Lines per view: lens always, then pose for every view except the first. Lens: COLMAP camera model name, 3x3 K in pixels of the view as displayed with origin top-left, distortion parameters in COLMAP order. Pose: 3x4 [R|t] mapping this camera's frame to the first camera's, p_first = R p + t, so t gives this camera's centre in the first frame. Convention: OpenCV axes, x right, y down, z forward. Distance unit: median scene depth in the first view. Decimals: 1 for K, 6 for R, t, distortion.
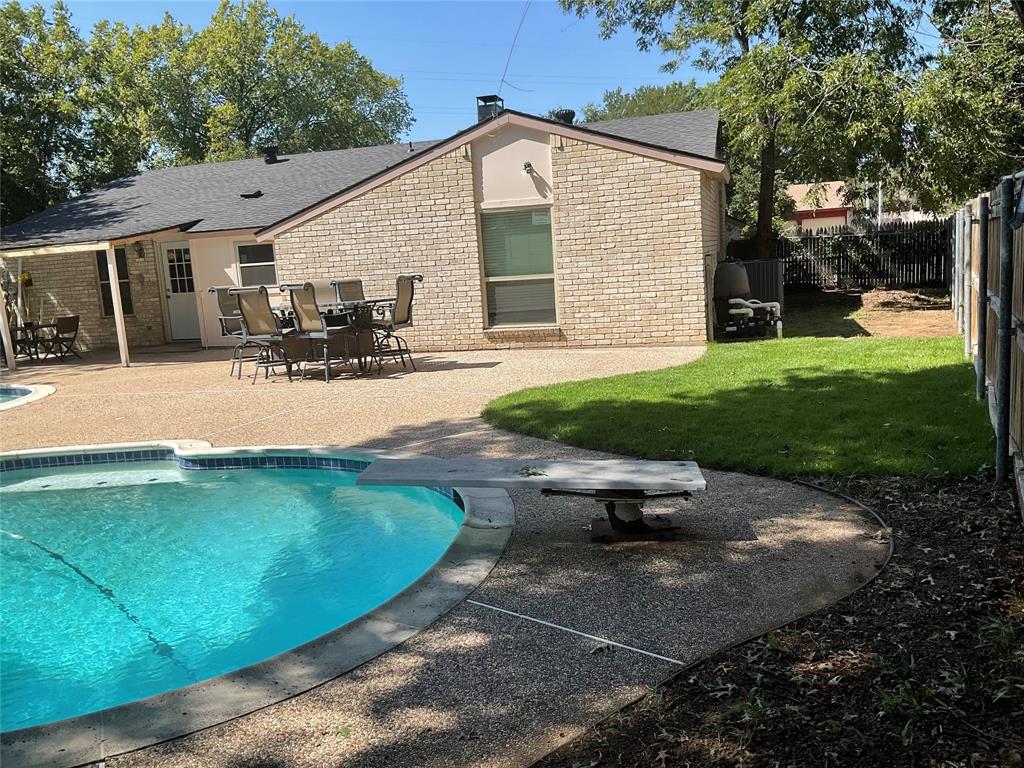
lens RADIAL K [[833.2, 0, 512.0], [0, 833.2, 384.0], [0, 0, 1]] dist [0.105521, -0.204767]
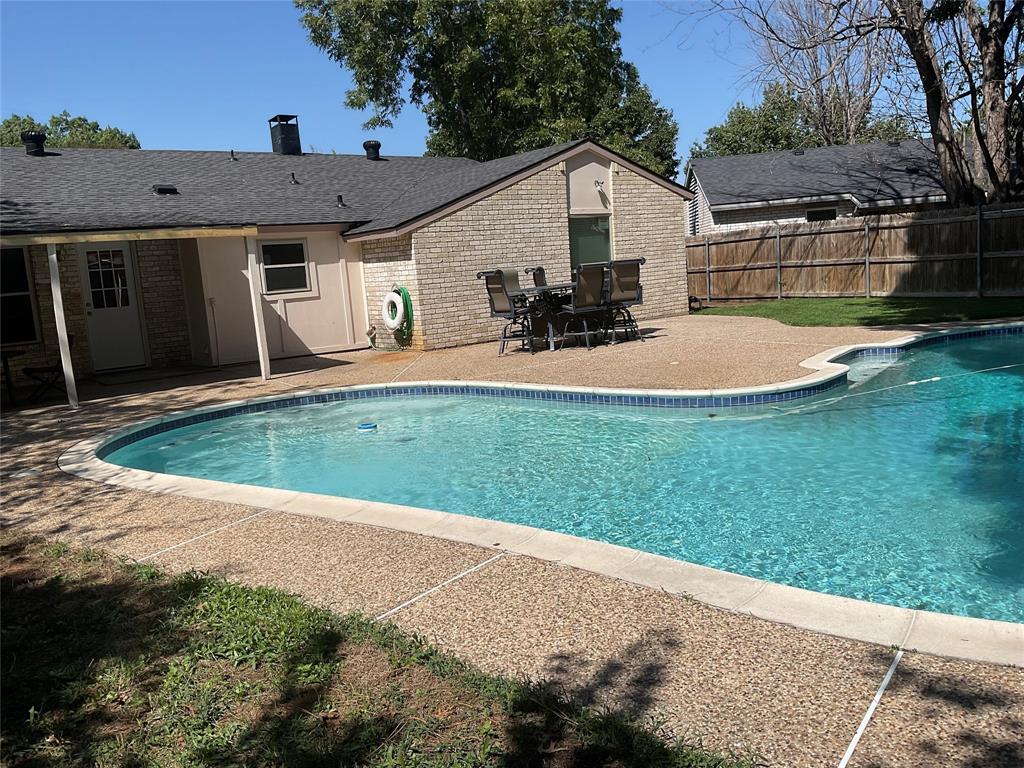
lens RADIAL K [[833.2, 0, 512.0], [0, 833.2, 384.0], [0, 0, 1]] dist [0.105521, -0.204767]
pose [[0.605053, -0.090746, 0.790997, -1.084514], [0.157068, 0.987564, -0.006848, 0.033605], [-0.780539, 0.128383, 0.611782, 0.339073]]
